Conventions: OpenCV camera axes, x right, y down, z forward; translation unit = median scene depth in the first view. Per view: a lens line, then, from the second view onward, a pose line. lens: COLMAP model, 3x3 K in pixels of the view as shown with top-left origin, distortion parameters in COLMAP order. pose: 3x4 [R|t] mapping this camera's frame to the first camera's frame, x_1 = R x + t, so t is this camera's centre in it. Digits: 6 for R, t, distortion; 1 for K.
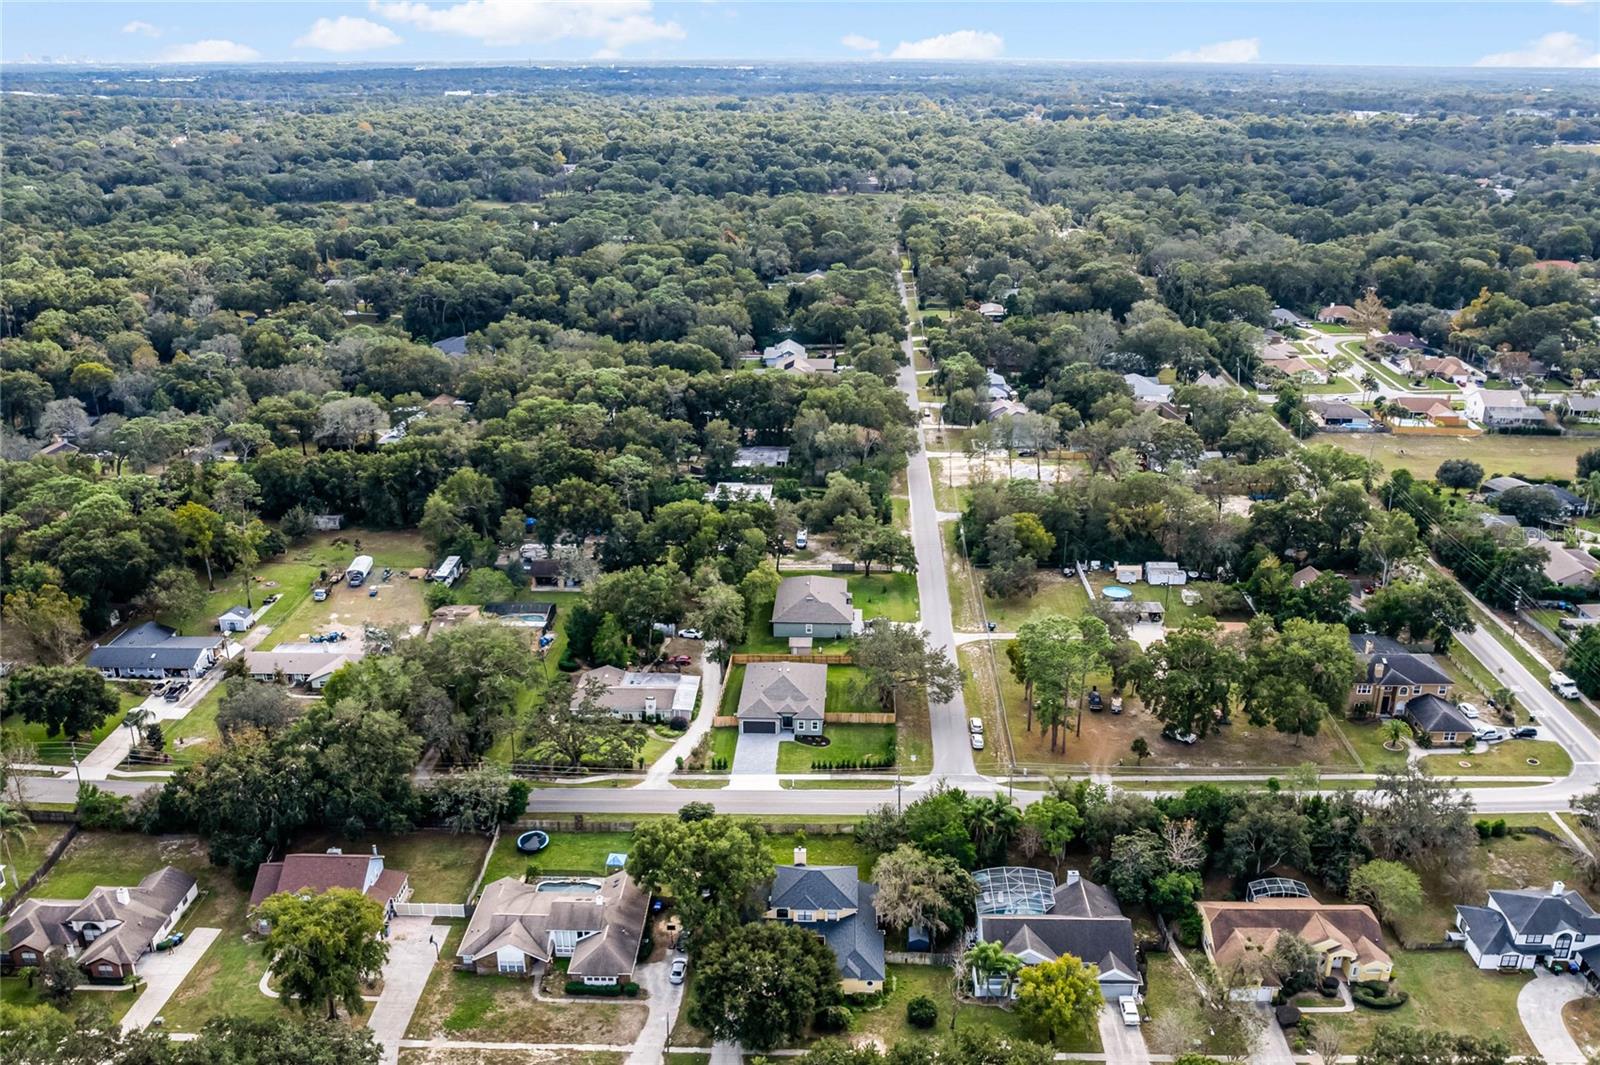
lens RADIAL K [[1400.7, 0, 800.0], [0, 1400.7, 532.5], [0, 0, 1]] dist [0.001492, 0.000179]
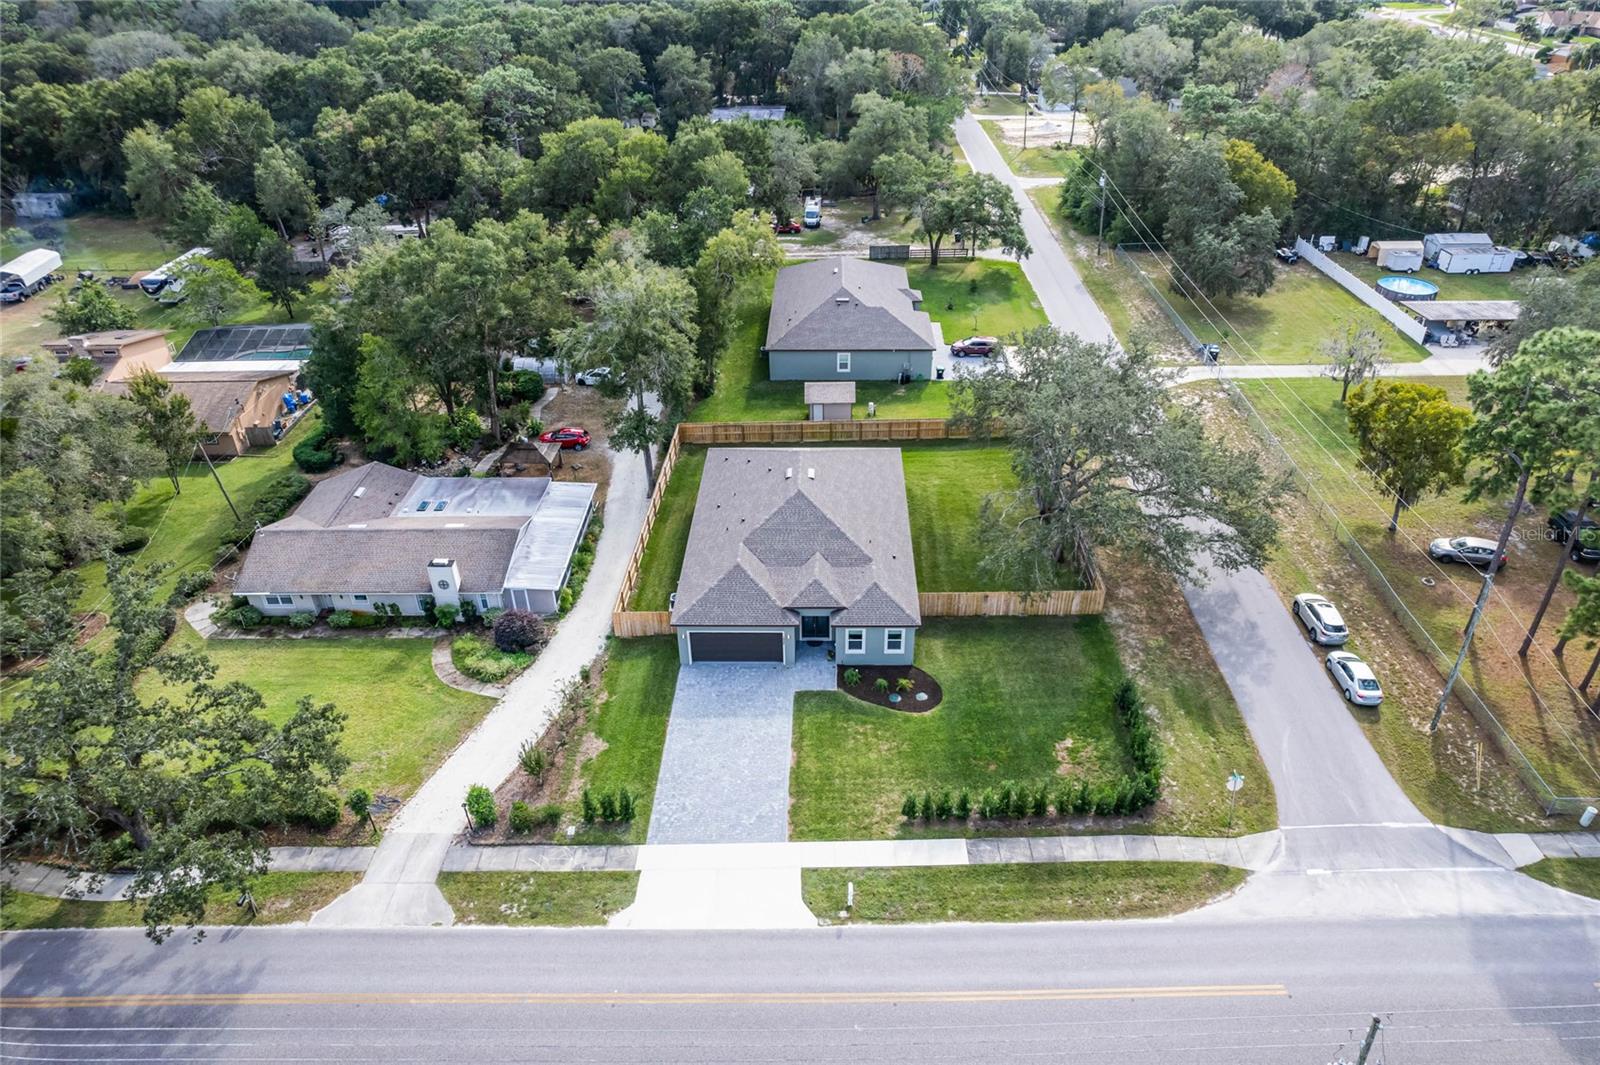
lens RADIAL K [[1024.2, 0, 813.7], [0, 1024.2, 531.3], [0, 0, 1]] dist [-0.067961, 0.044776]
pose [[0.999545, -0.022015, 0.020637, -0.013280], [0.016634, 0.972605, 0.231868, 0.047579], [-0.025177, -0.231419, 0.972528, 0.703680]]
